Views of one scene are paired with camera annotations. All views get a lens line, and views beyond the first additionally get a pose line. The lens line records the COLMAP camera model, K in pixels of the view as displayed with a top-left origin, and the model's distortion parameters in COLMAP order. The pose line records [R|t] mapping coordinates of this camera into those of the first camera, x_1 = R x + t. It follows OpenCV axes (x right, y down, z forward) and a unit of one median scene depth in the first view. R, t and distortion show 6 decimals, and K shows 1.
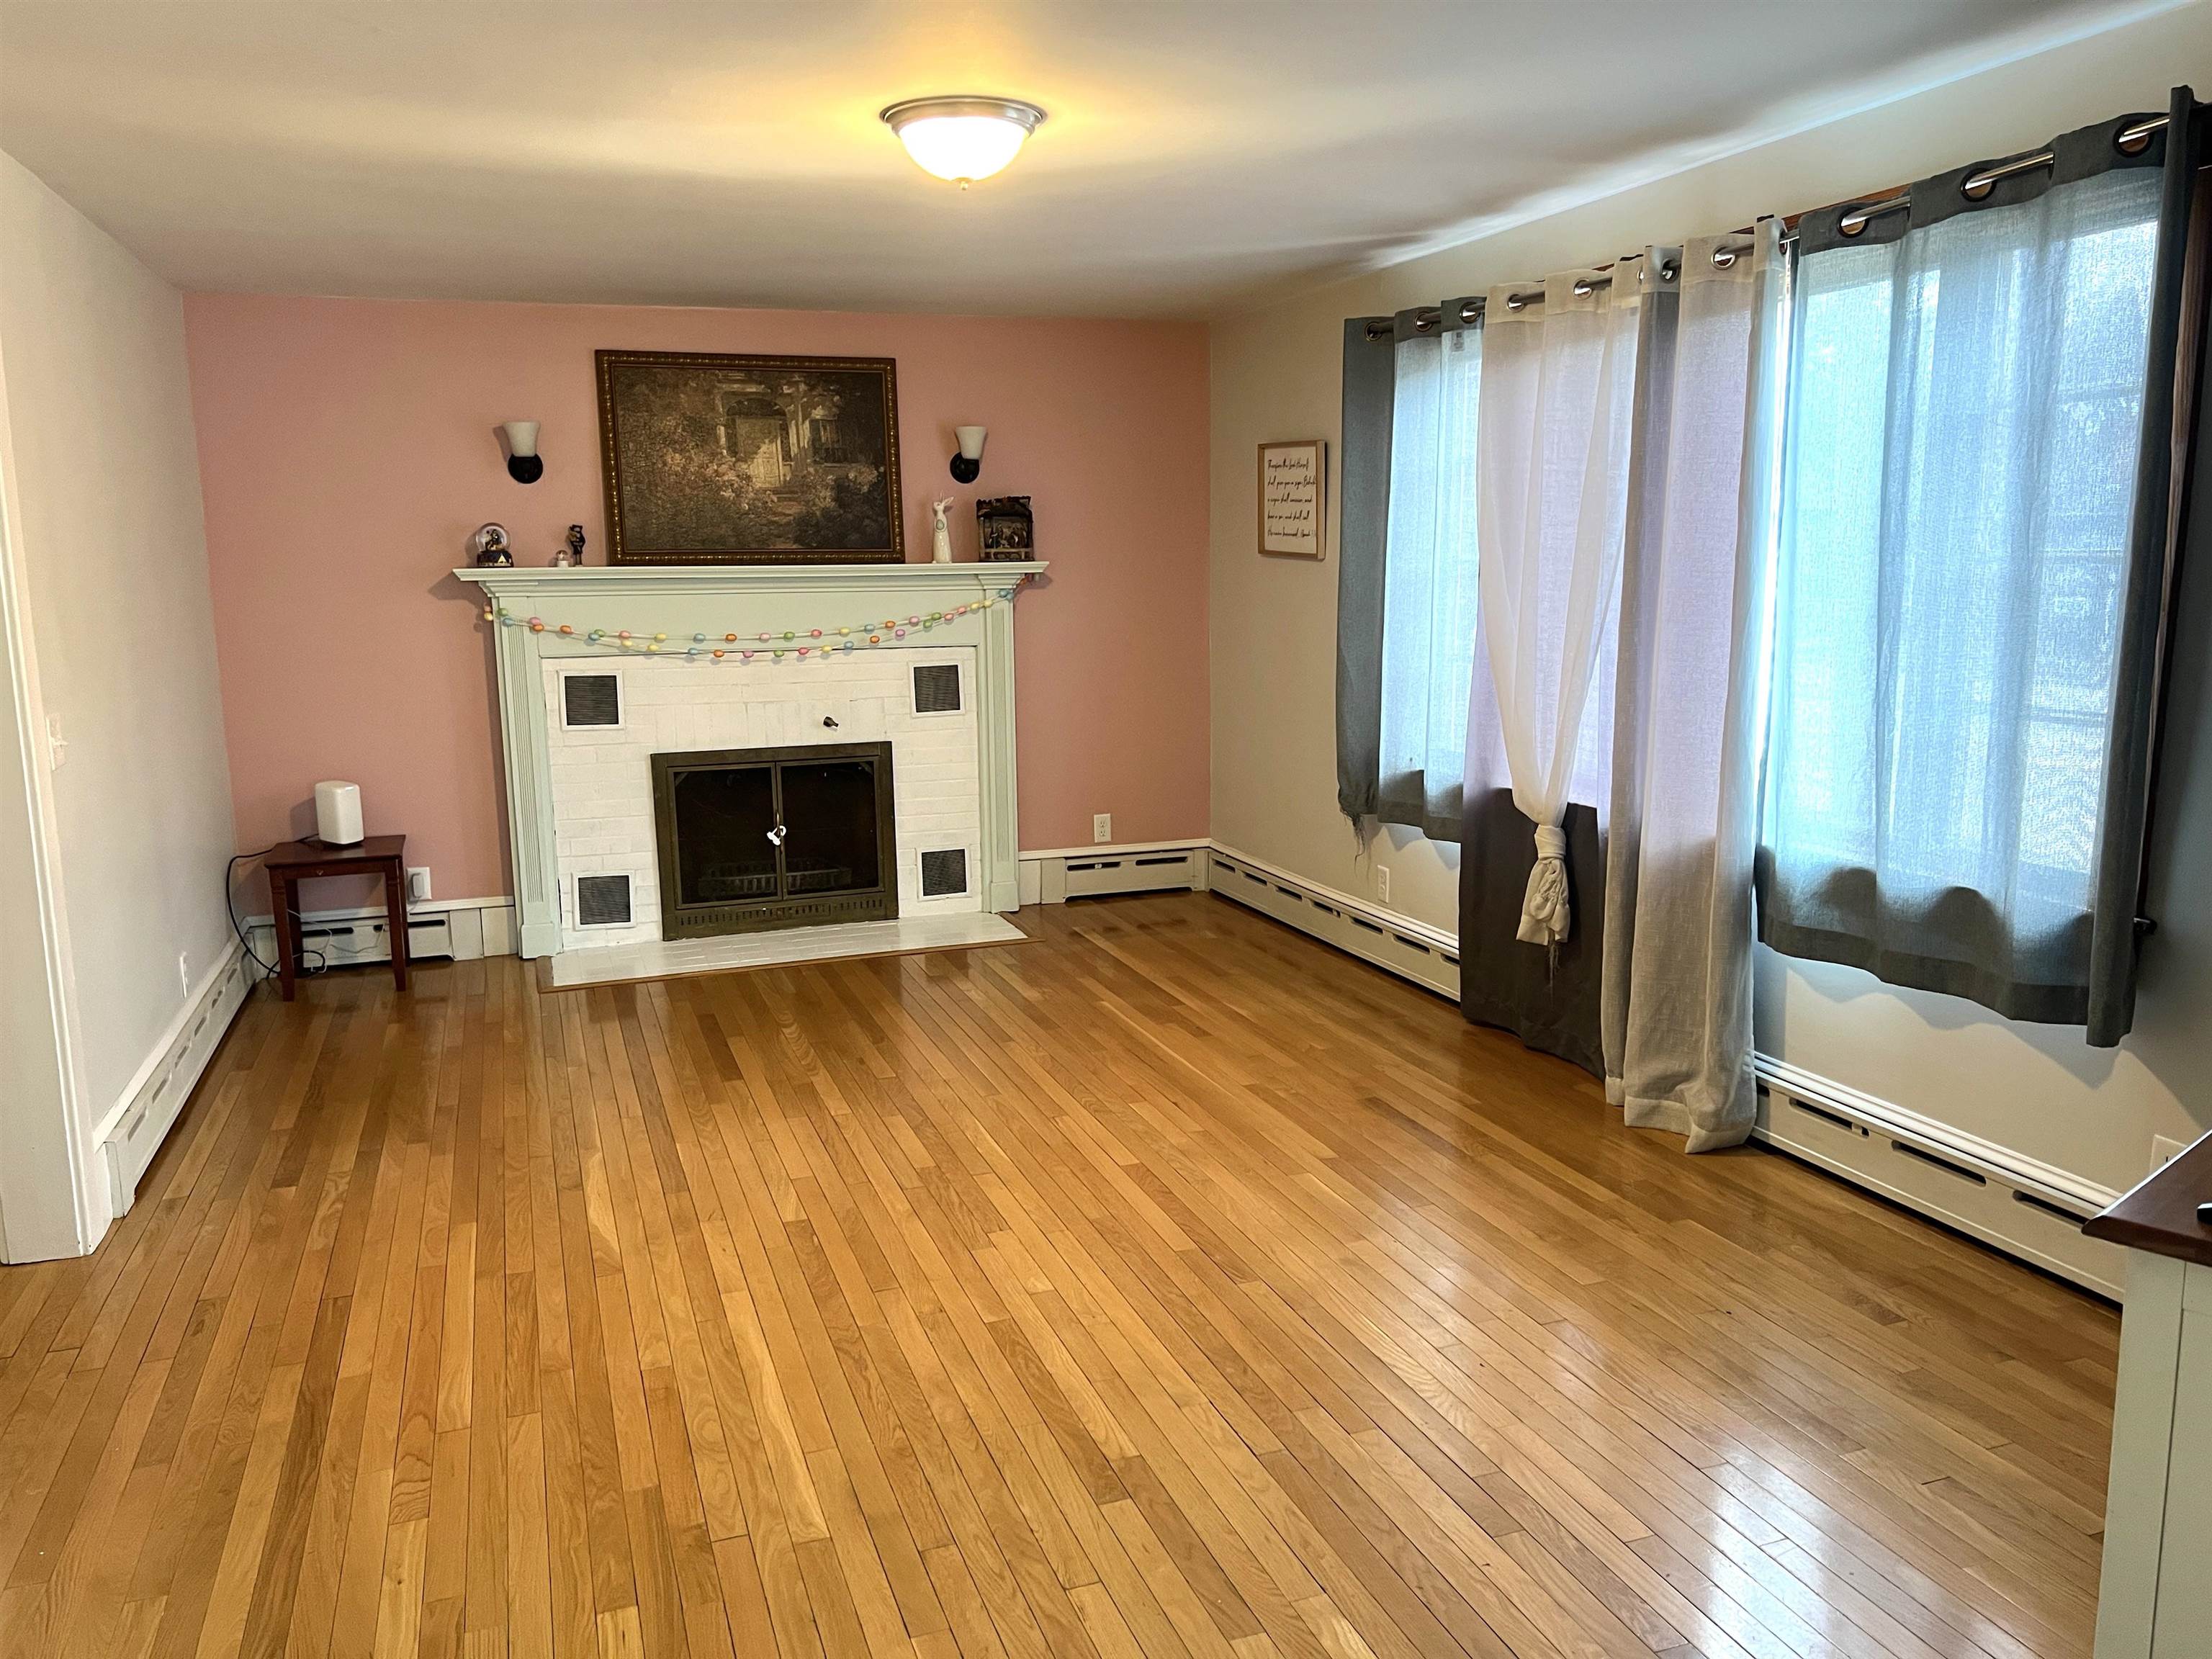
lens RADIAL K [[1678.8, 0, 1101.3], [0, 1678.8, 829.2], [0, 0, 1]] dist [0.061334, -0.077663]
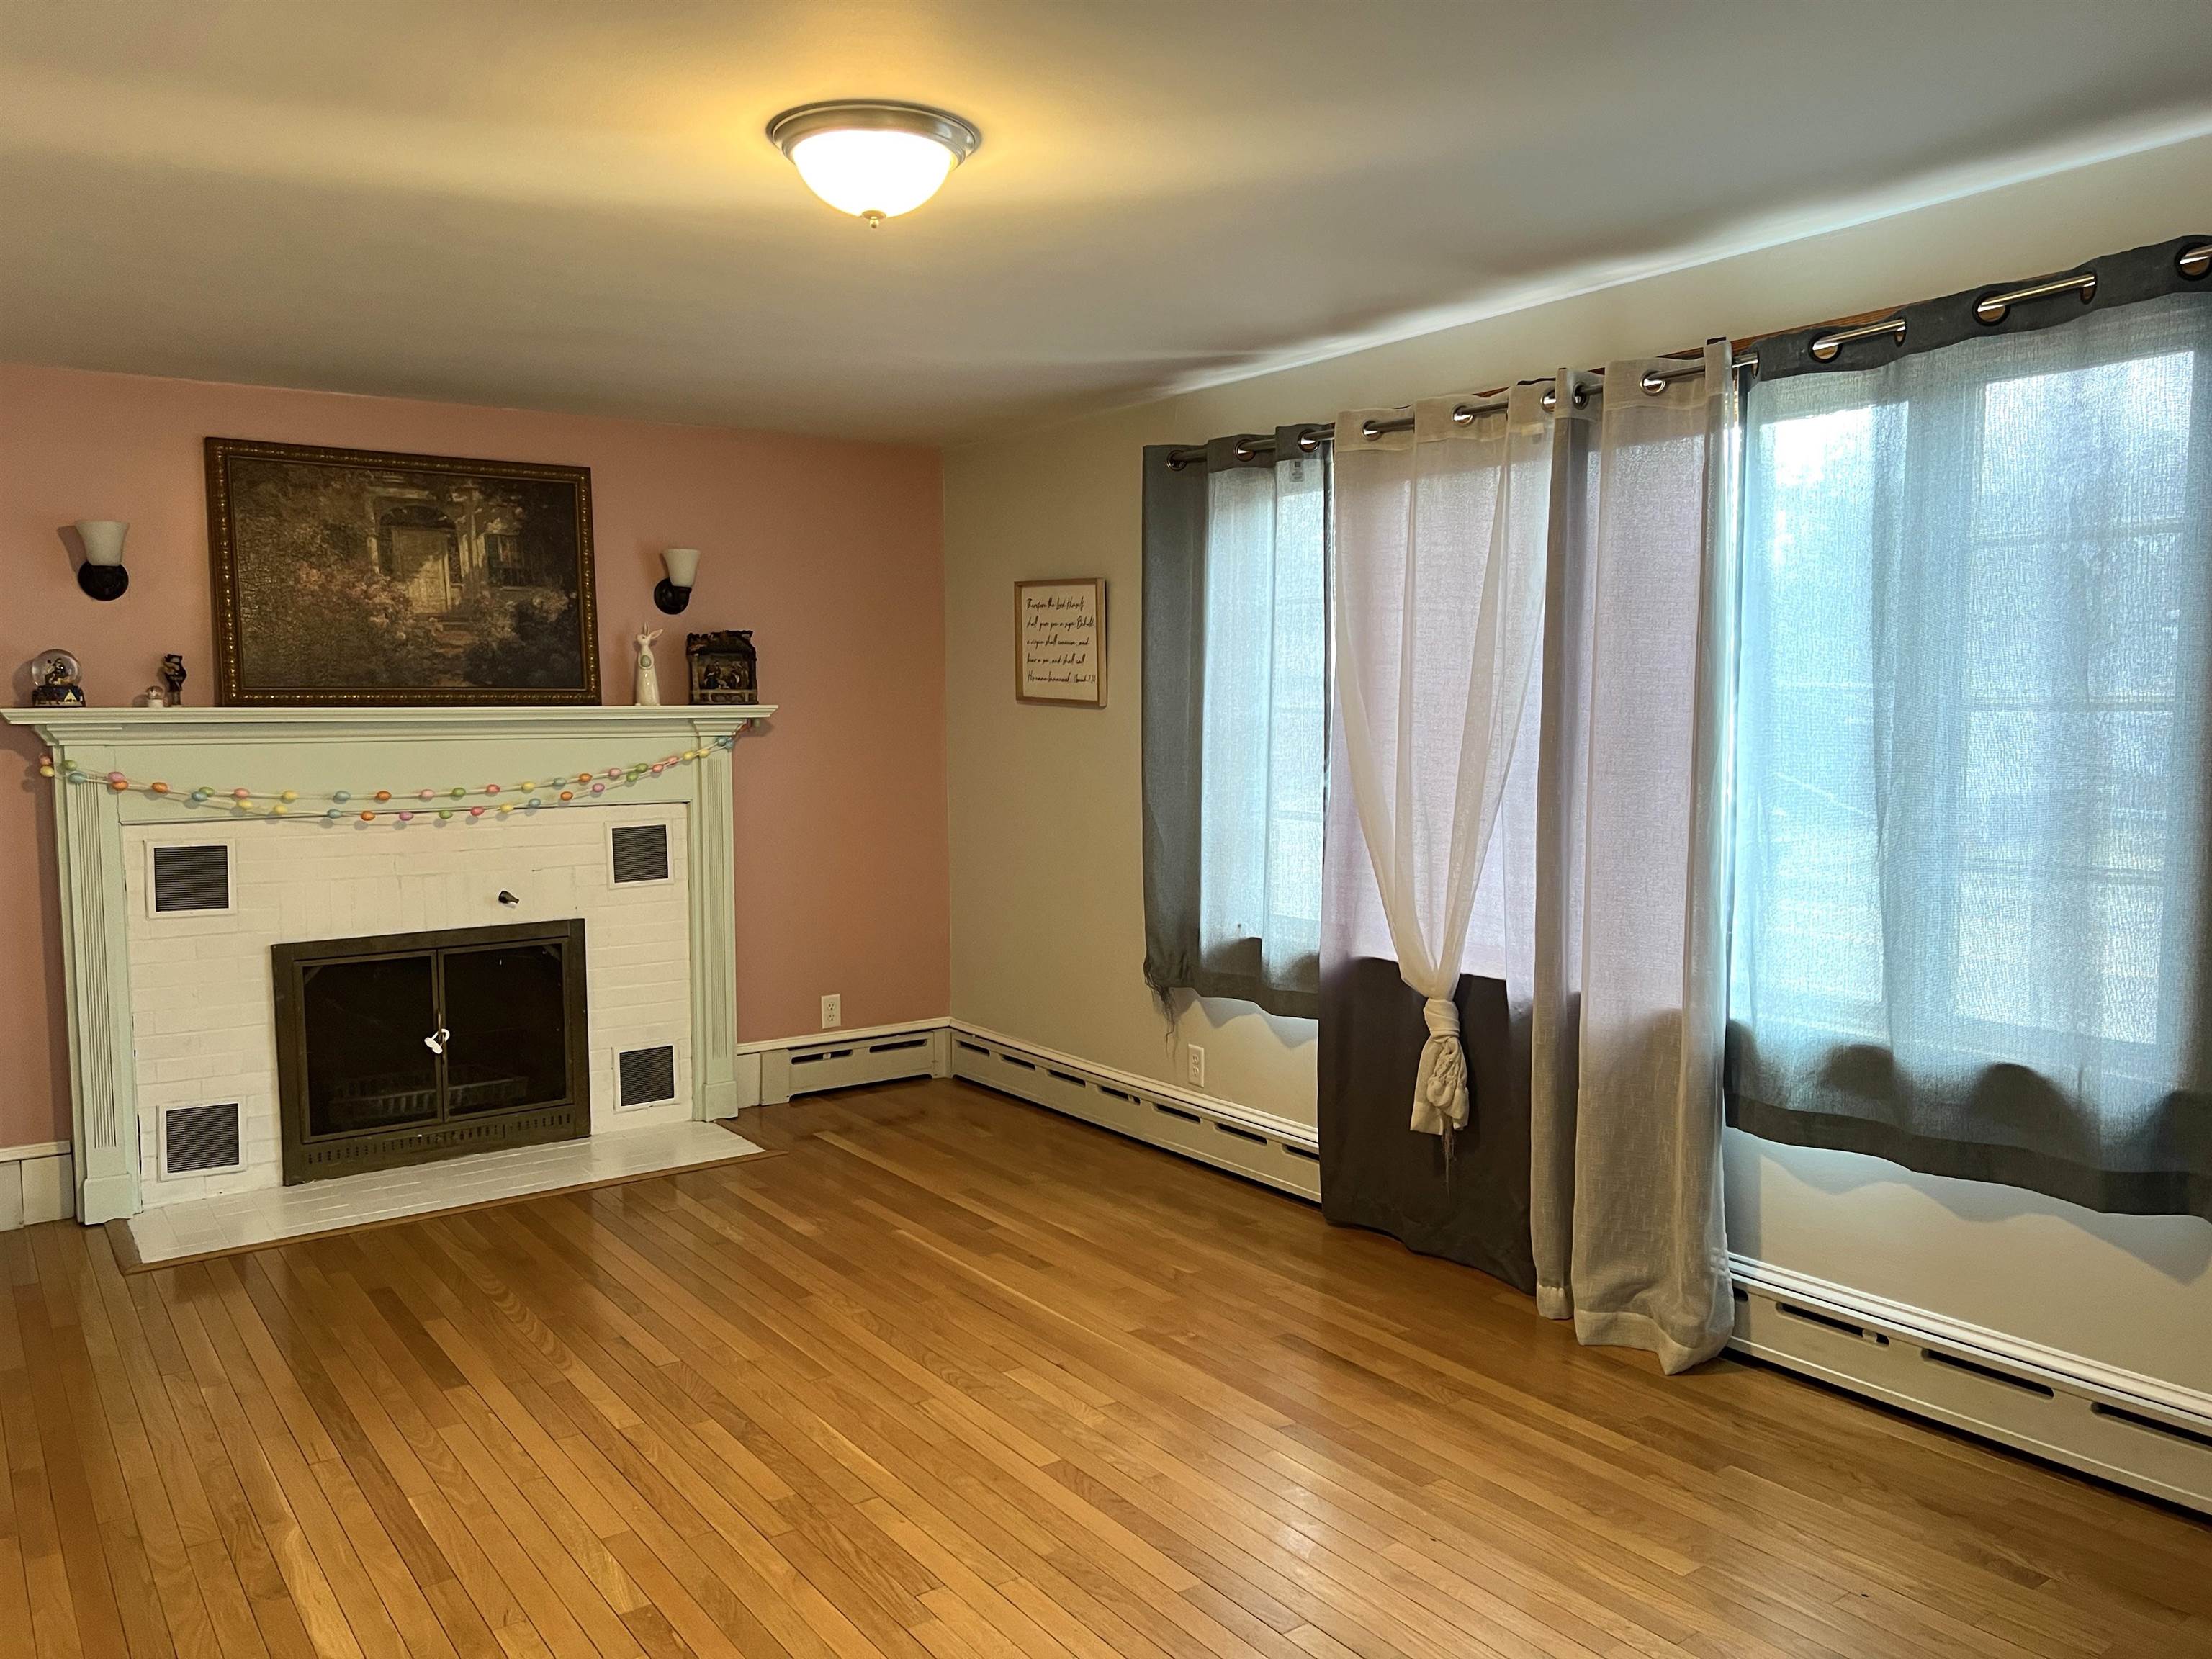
lens RADIAL K [[1678.8, 0, 1123.6], [0, 1678.8, 825.5], [0, 0, 1]] dist [0.061334, -0.077663]
pose [[0.960819, -0.010985, 0.276958, -0.133455], [0.036754, 0.995440, -0.088024, -0.020273], [-0.274728, 0.094754, 0.956842, 0.171430]]
